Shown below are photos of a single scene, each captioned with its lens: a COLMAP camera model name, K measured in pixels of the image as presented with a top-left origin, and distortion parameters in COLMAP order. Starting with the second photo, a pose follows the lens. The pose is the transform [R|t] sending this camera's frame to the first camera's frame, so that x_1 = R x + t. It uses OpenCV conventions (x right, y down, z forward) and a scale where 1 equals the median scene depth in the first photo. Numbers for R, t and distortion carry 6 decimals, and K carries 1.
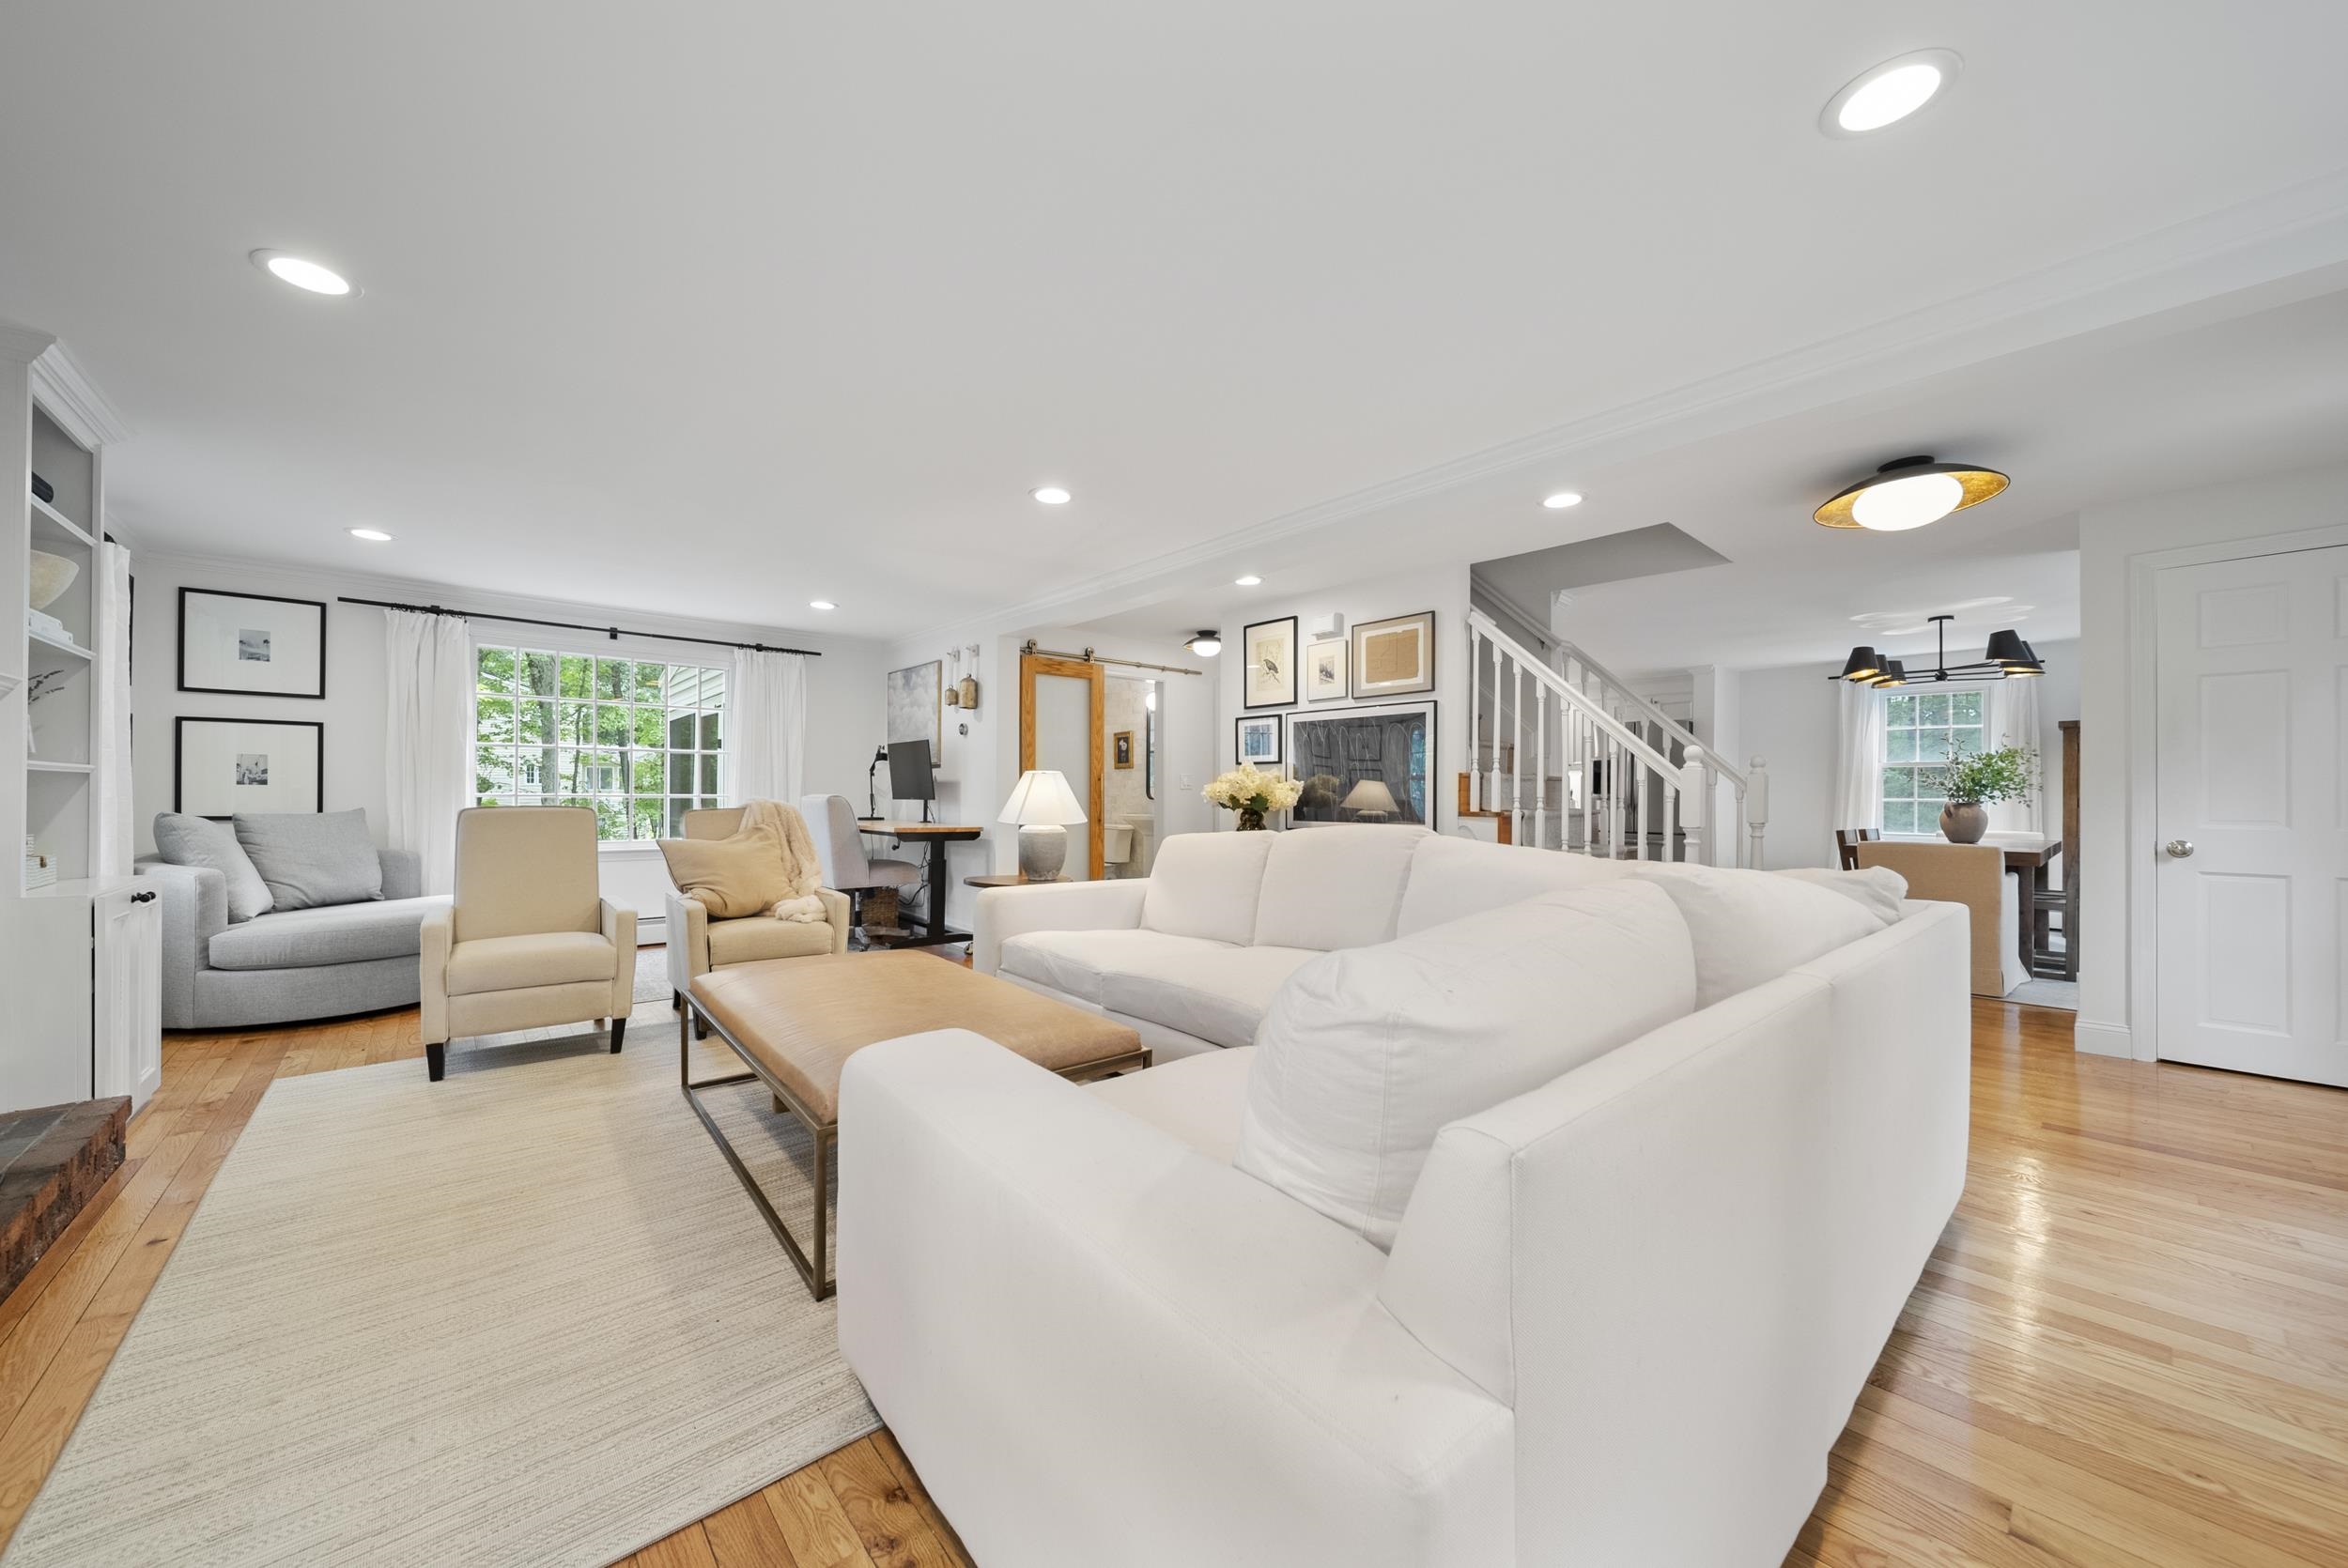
lens RADIAL K [[843.9, 0, 1170.8], [0, 843.9, 790.8], [0, 0, 1]] dist [0.002338, -0.000040]
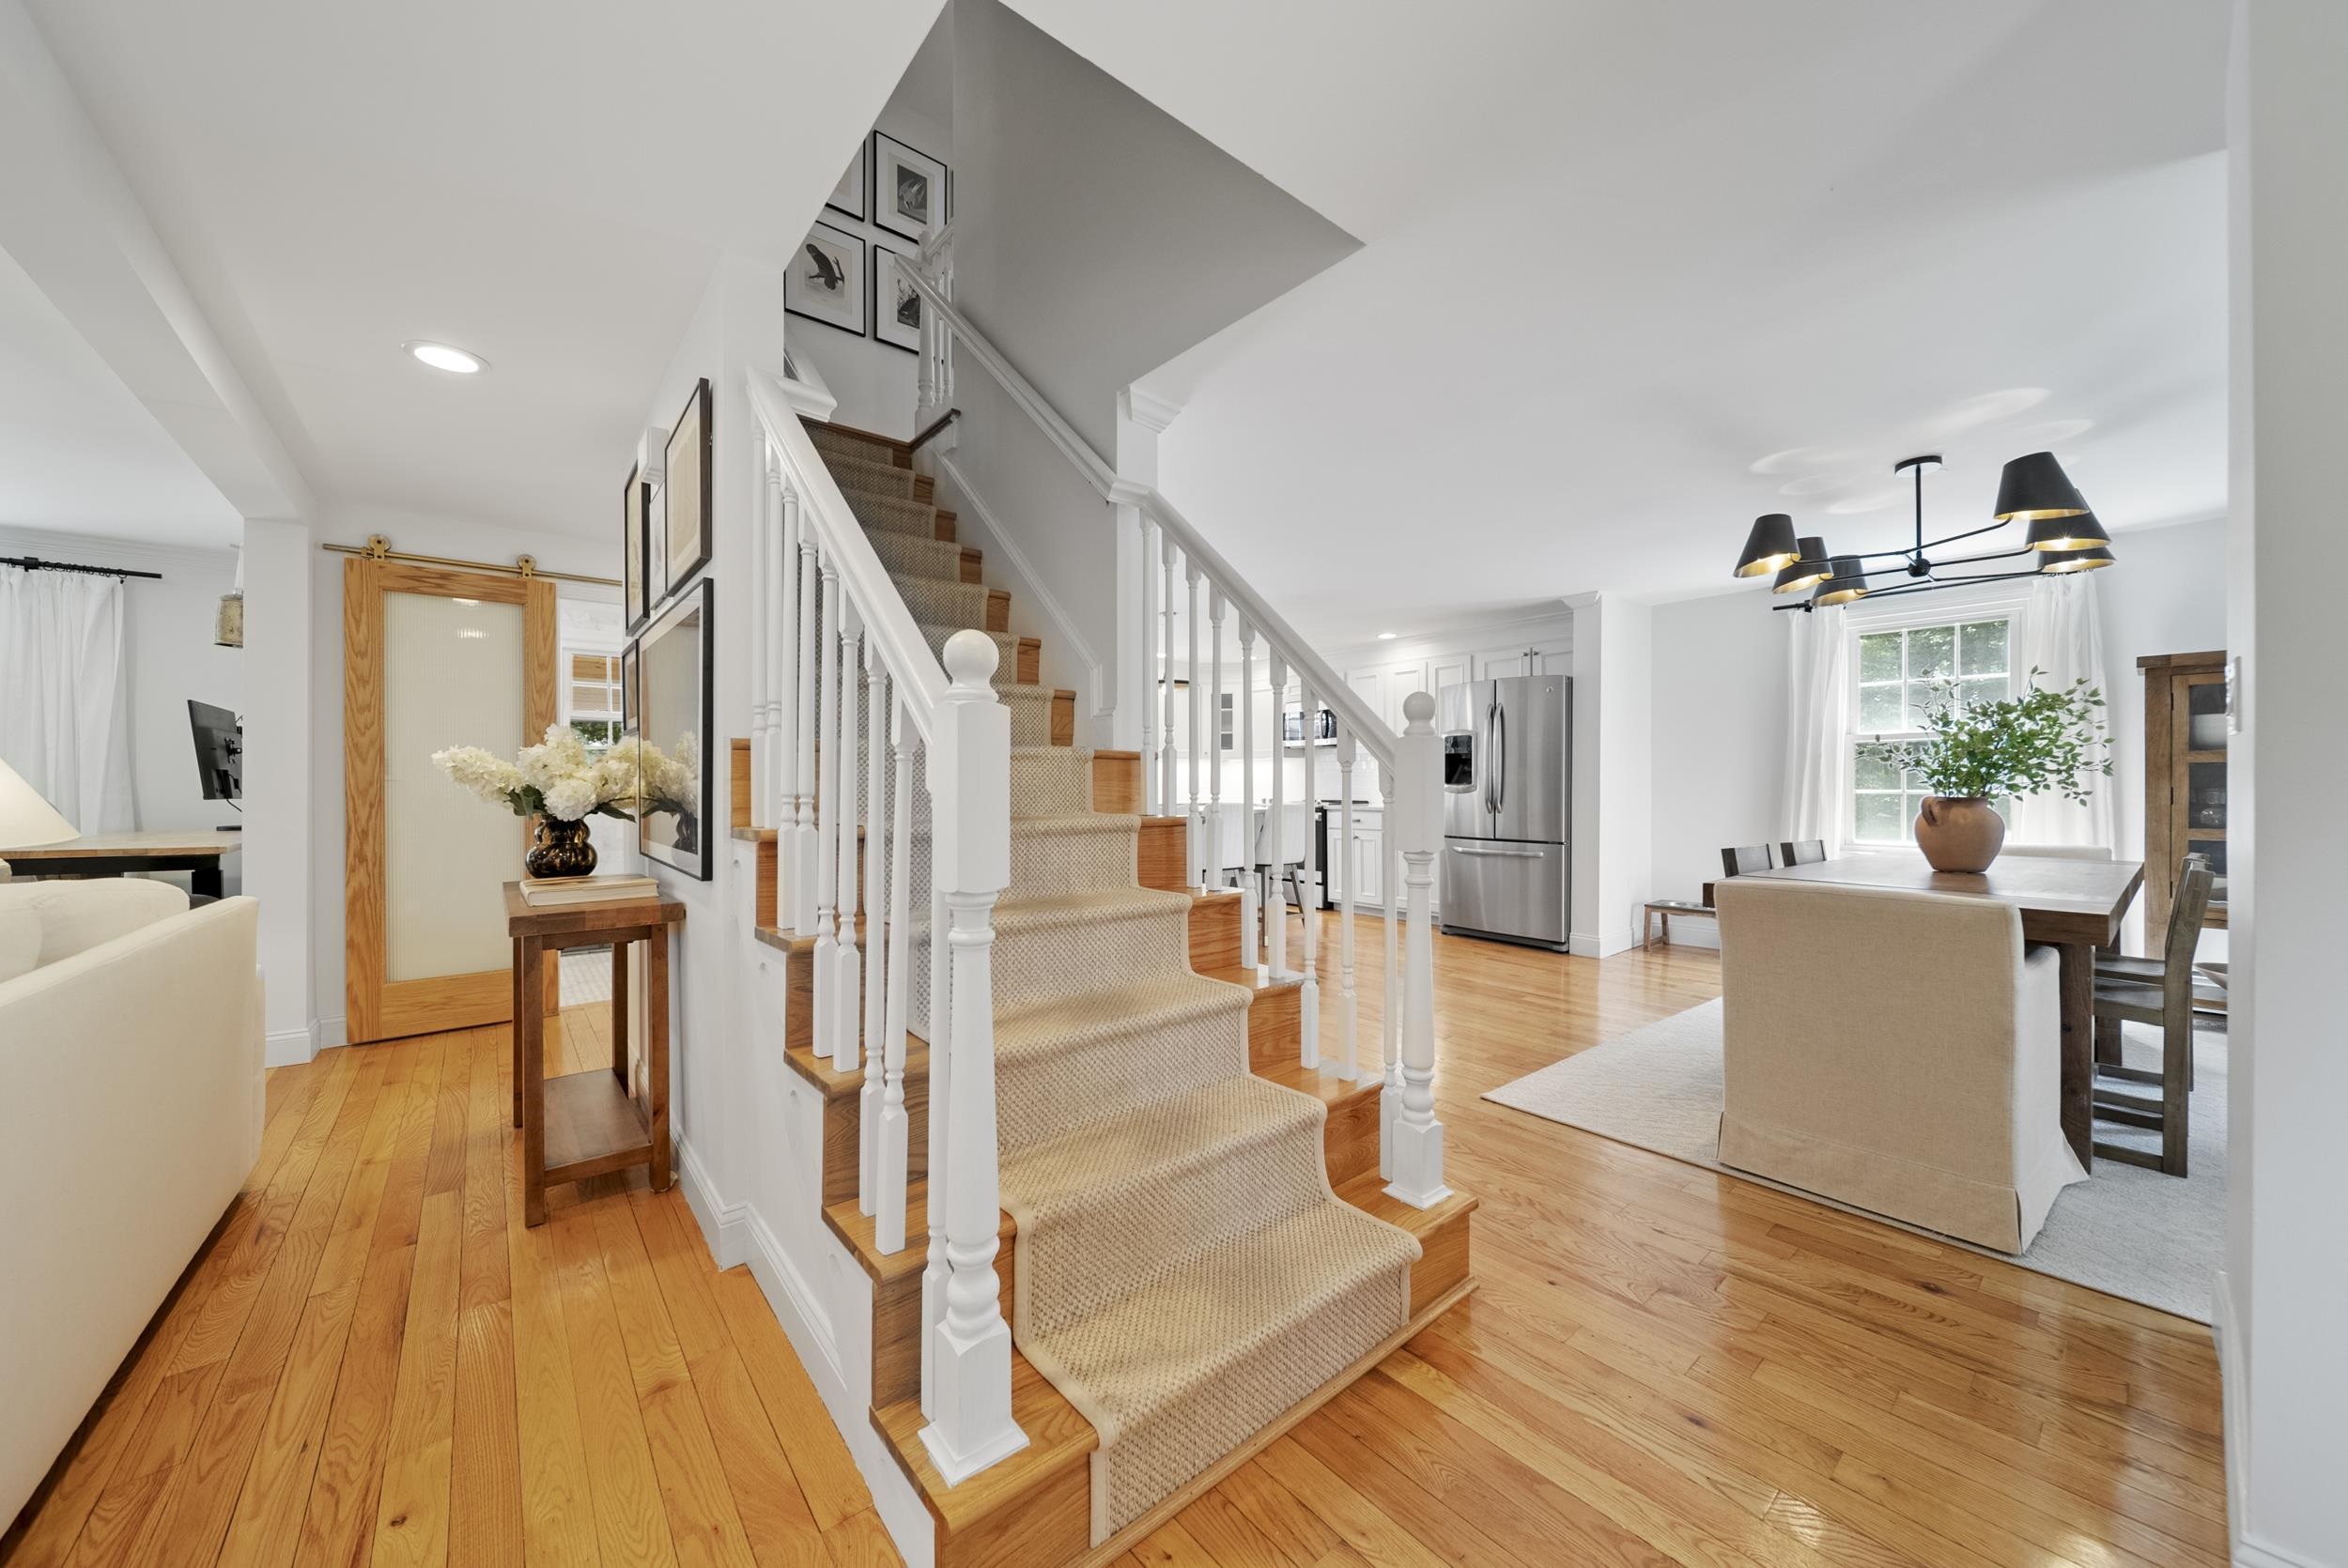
lens RADIAL K [[848.7, 0, 1169.7], [0, 848.7, 783.9], [0, 0, 1]] dist [-0.001282, -0.000510]
pose [[0.999211, -0.005116, -0.039377, 0.428485], [0.005093, 0.999987, -0.000695, 0.002986], [0.039380, 0.000493, 0.999224, 0.414334]]
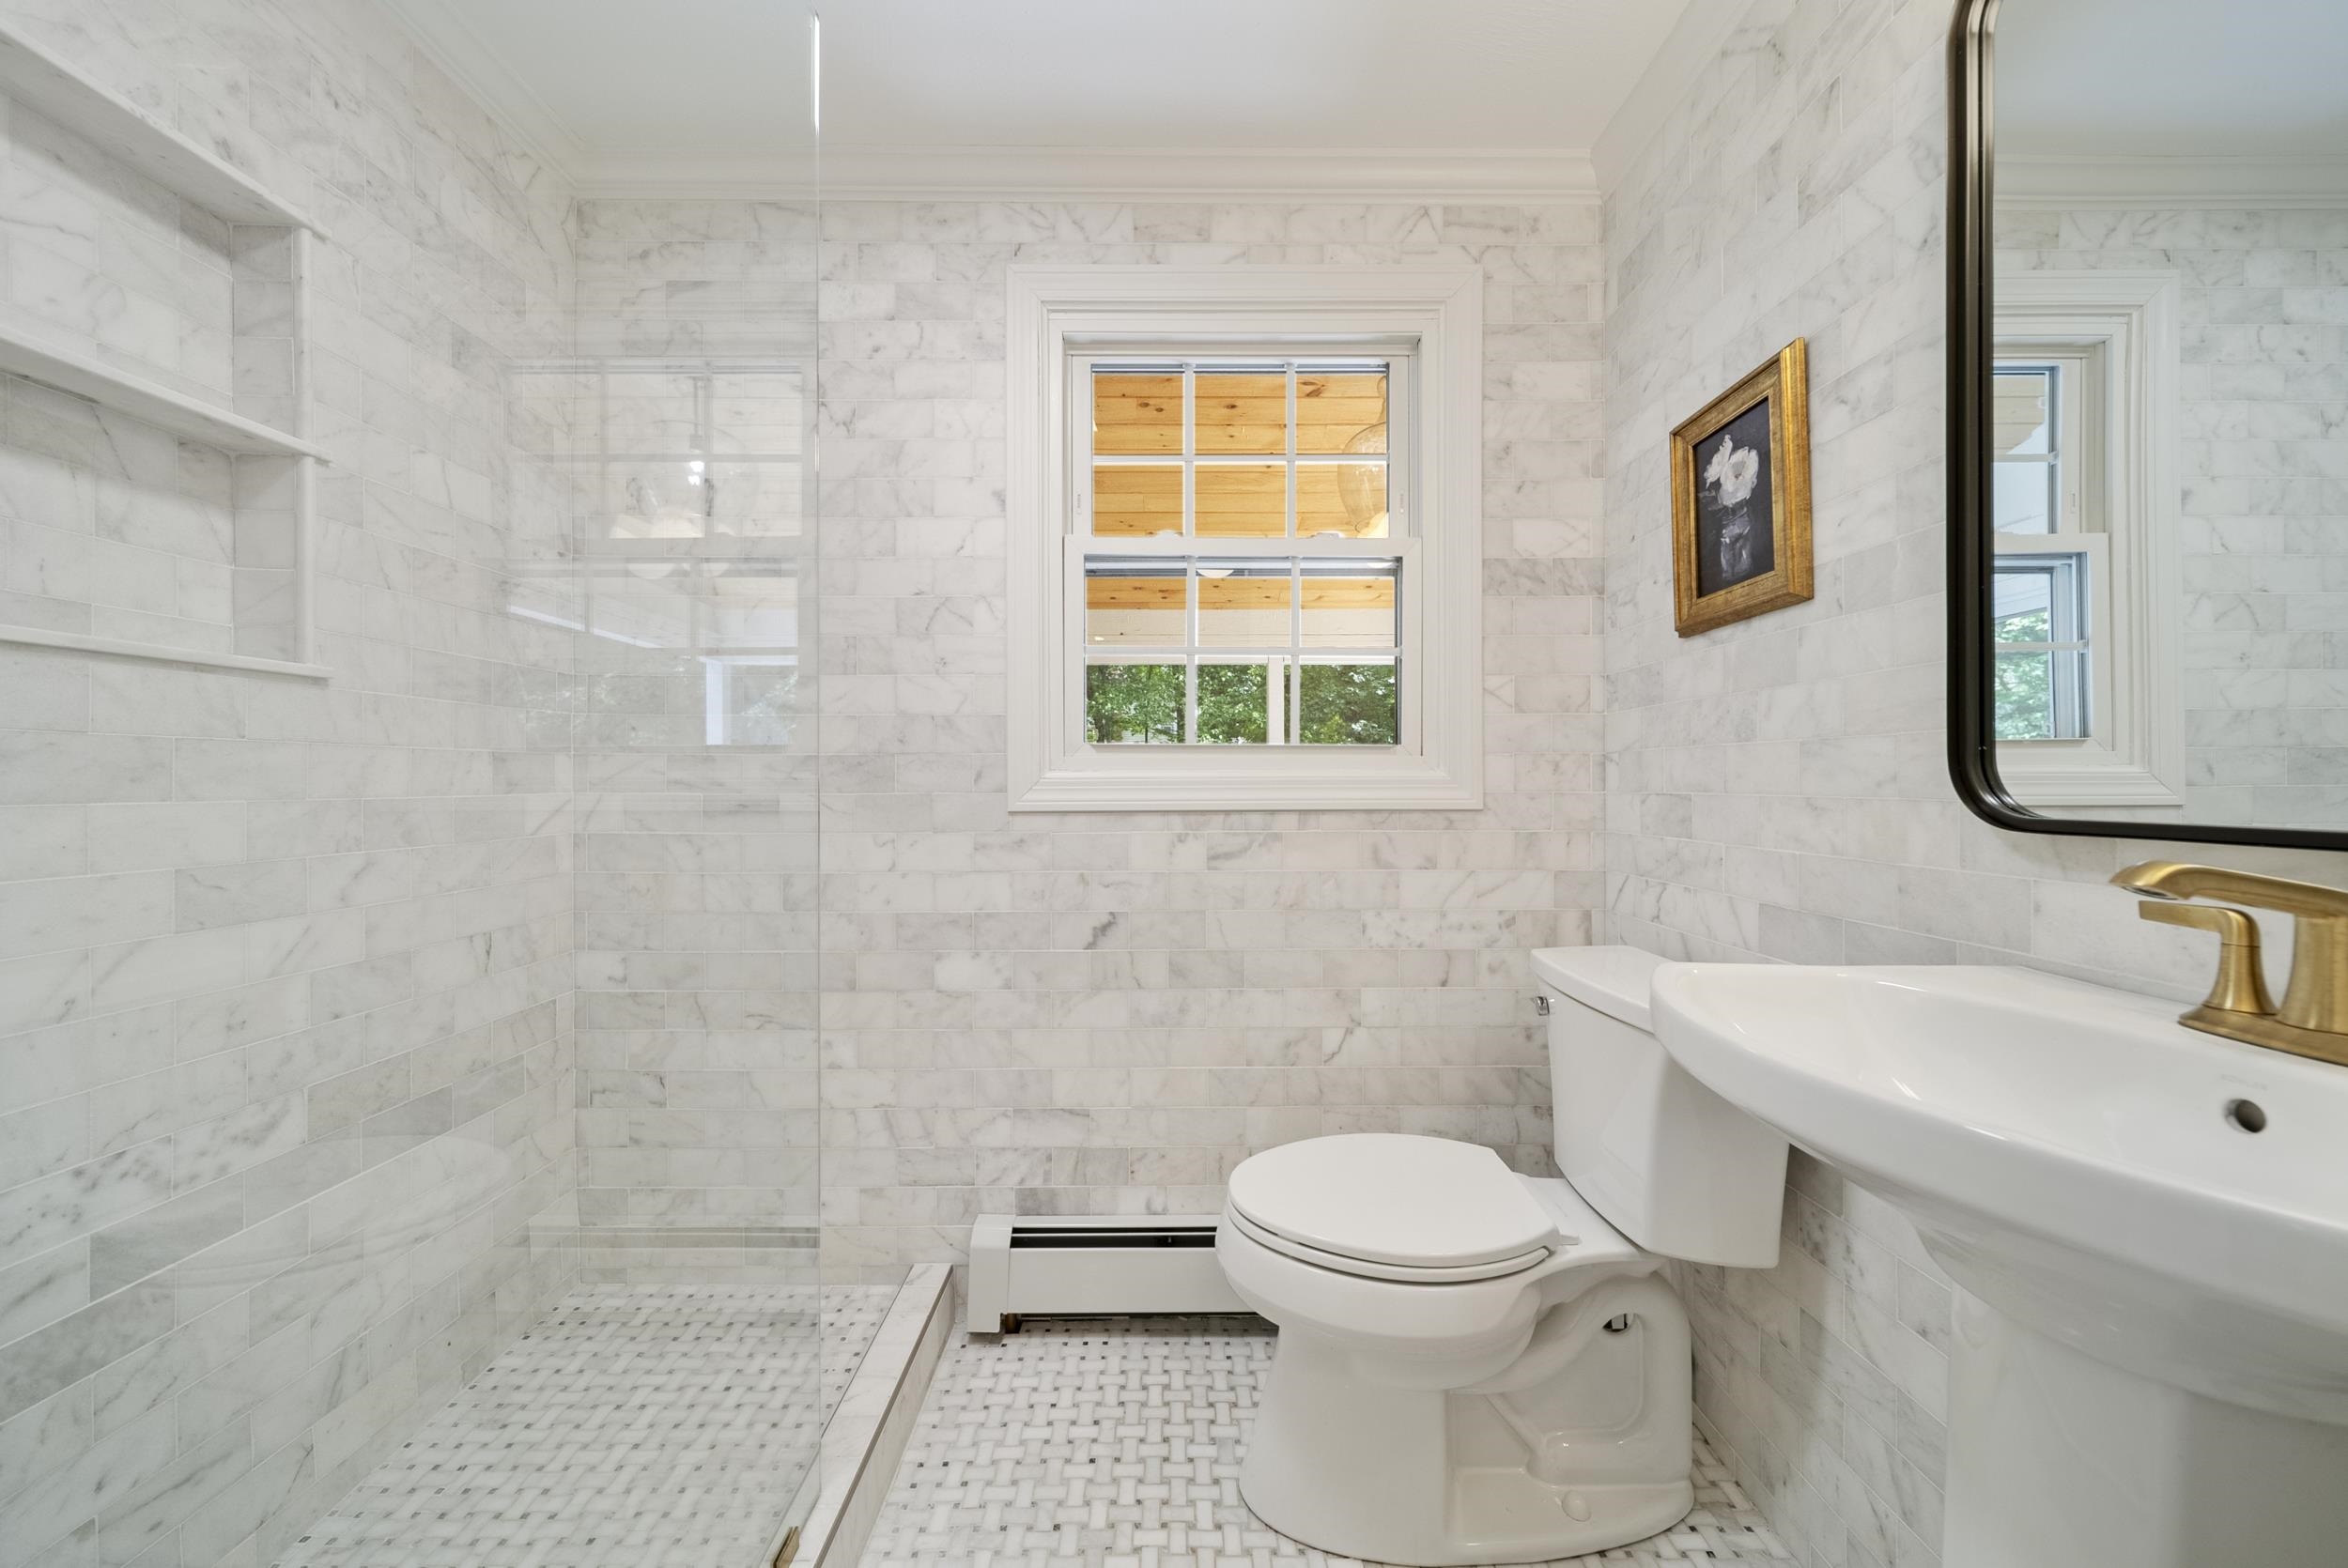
lens RADIAL K [[837.9, 0, 1180.9], [0, 837.9, 777.9], [0, 0, 1]] dist [0.000760, -0.002303]
pose [[0.755455, -0.001677, -0.655198, -0.043567], [0.007789, 0.999949, 0.006421, 0.002379], [0.655154, -0.009954, 0.755430, 1.109751]]
